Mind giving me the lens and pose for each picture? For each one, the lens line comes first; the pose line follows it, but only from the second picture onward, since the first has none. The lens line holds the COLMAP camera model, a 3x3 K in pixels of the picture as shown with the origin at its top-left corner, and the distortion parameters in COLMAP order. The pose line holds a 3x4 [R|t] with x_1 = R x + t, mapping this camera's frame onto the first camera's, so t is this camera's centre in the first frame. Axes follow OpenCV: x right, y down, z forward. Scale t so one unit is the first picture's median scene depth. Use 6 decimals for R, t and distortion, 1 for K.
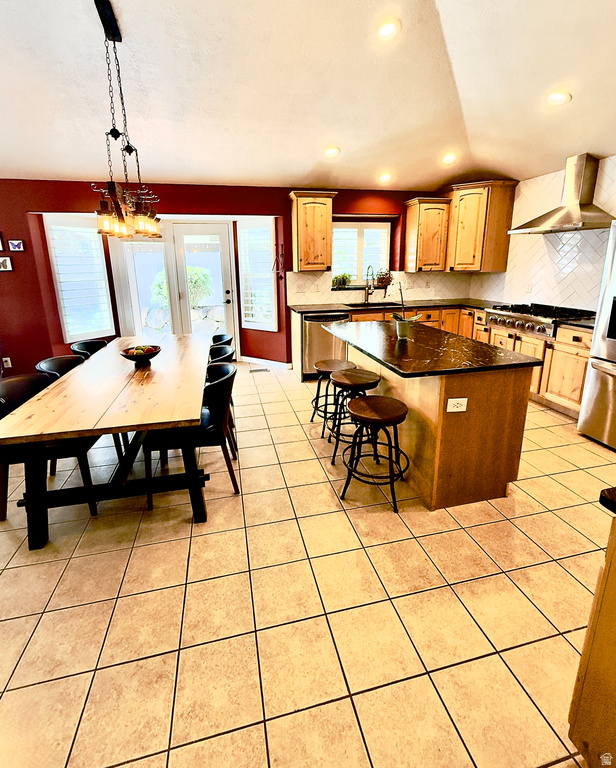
lens RADIAL K [[349.5, 0, 297.3], [0, 349.5, 346.3], [0, 0, 1]] dist [-0.000327, -0.000163]
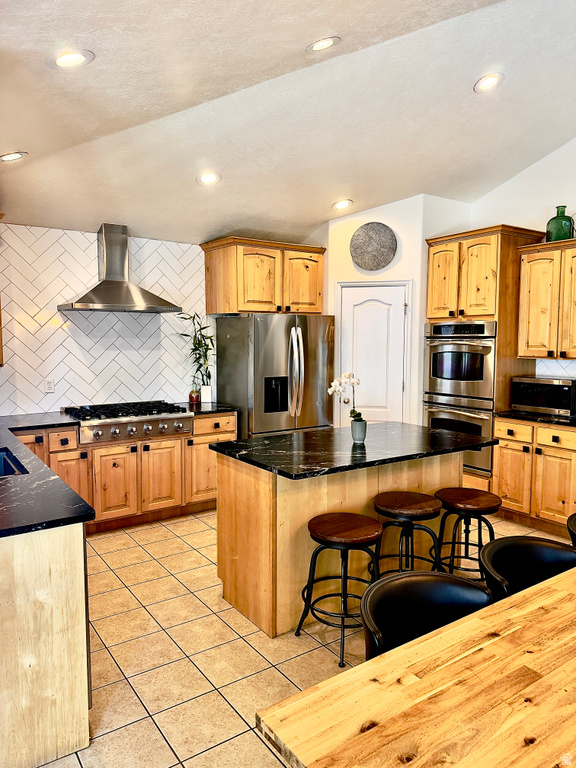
lens RADIAL K [[537.2, 0, 284.3], [0, 537.2, 387.5], [0, 0, 1]] dist [0.119725, -0.233721]
pose [[-0.380381, -0.068169, 0.922314, -0.443228], [0.218964, 0.962287, 0.161428, -0.224403], [-0.898535, 0.263358, -0.351110, 0.918517]]
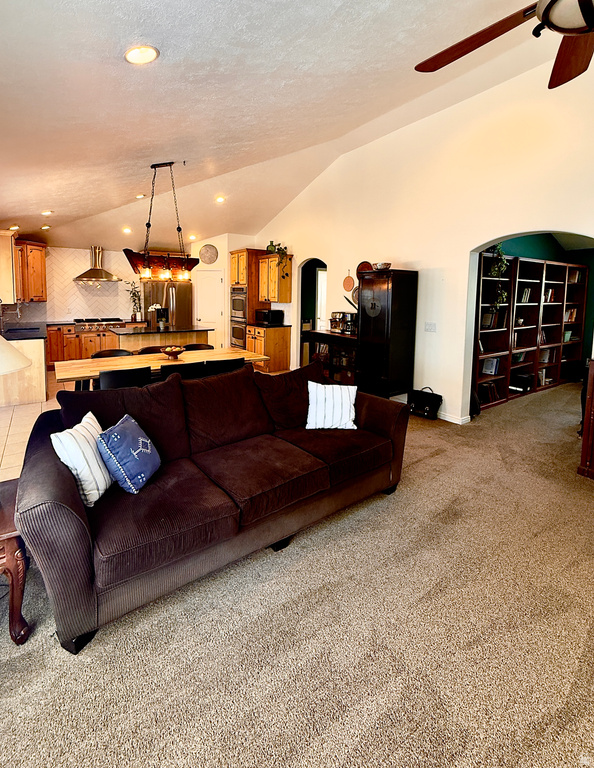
lens RADIAL K [[358.2, 0, 279.6], [0, 358.2, 328.5], [0, 0, 1]] dist [-0.002262, -0.000204]
pose [[-0.366734, -0.080616, 0.926826, -1.251643], [0.208578, 0.963753, 0.166360, -0.151629], [-0.906643, 0.254326, -0.336626, 0.649394]]
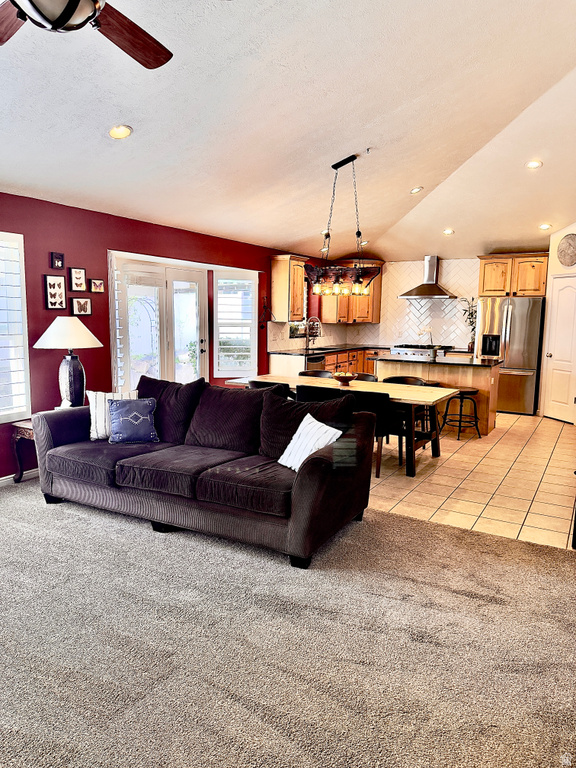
lens RADIAL K [[537.2, 0, 284.3], [0, 537.2, 387.5], [0, 0, 1]] dist [0.119725, -0.233721]
pose [[0.682599, -0.076261, 0.726803, -1.282955], [0.144924, 0.988914, -0.032346, 0.056534], [-0.716279, 0.127411, 0.686084, -0.177415]]
